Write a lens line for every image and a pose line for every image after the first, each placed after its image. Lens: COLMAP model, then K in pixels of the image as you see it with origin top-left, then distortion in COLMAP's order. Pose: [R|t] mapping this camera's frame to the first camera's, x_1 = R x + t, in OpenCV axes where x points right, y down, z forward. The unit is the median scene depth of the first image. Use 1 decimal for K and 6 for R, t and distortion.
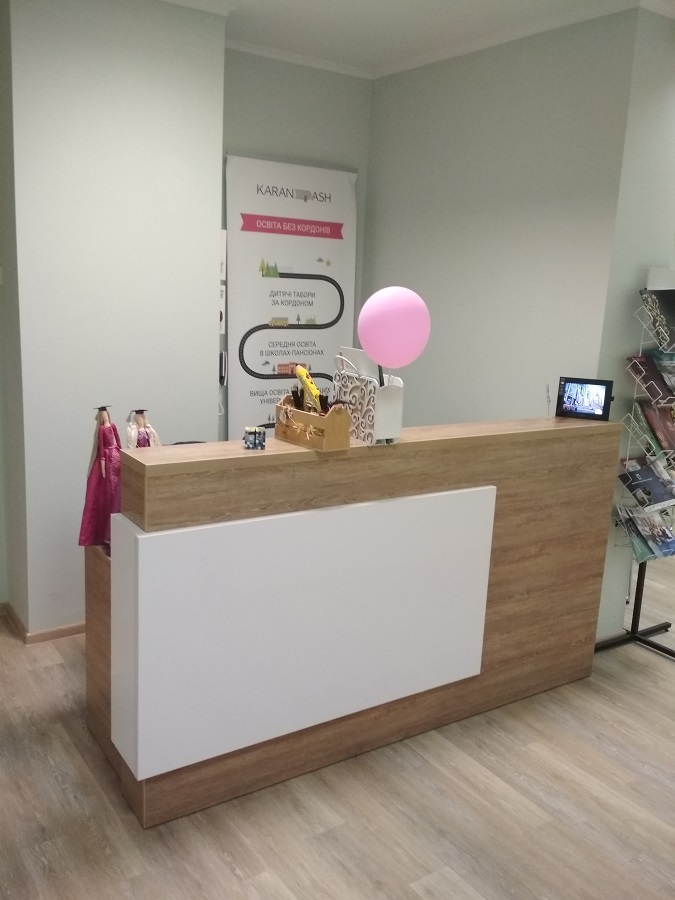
lens RADIAL K [[788.5, 0, 337.5], [0, 788.5, 450.0], [0, 0, 1]] dist [0.103233, -0.212278]
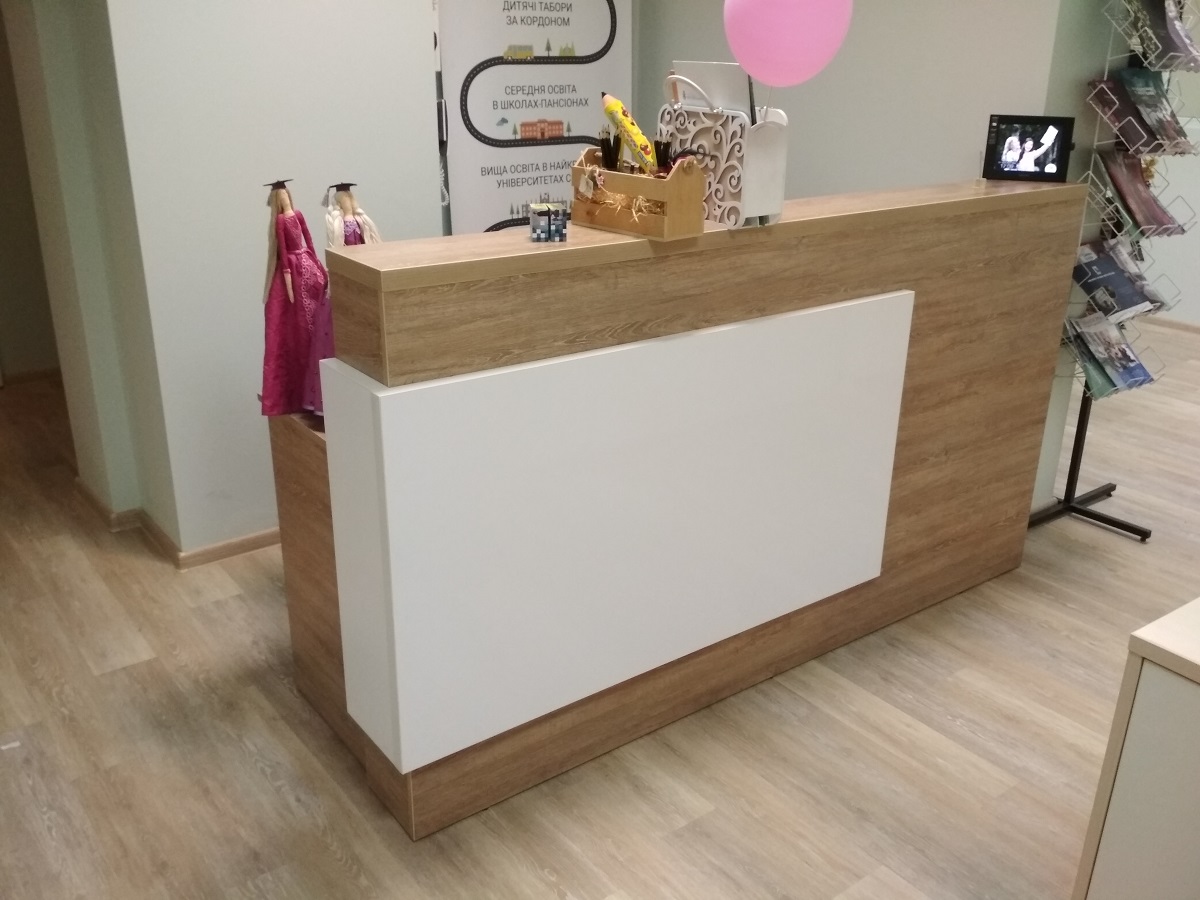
lens RADIAL K [[1051.4, 0, 606.0], [0, 1051.4, 454.7], [0, 0, 1]] dist [0.103233, -0.212278]
pose [[0.997510, -0.052627, 0.046953, -0.099247], [0.044005, 0.984671, 0.168779, 0.022781], [-0.055116, -0.166292, 0.984535, 0.171836]]
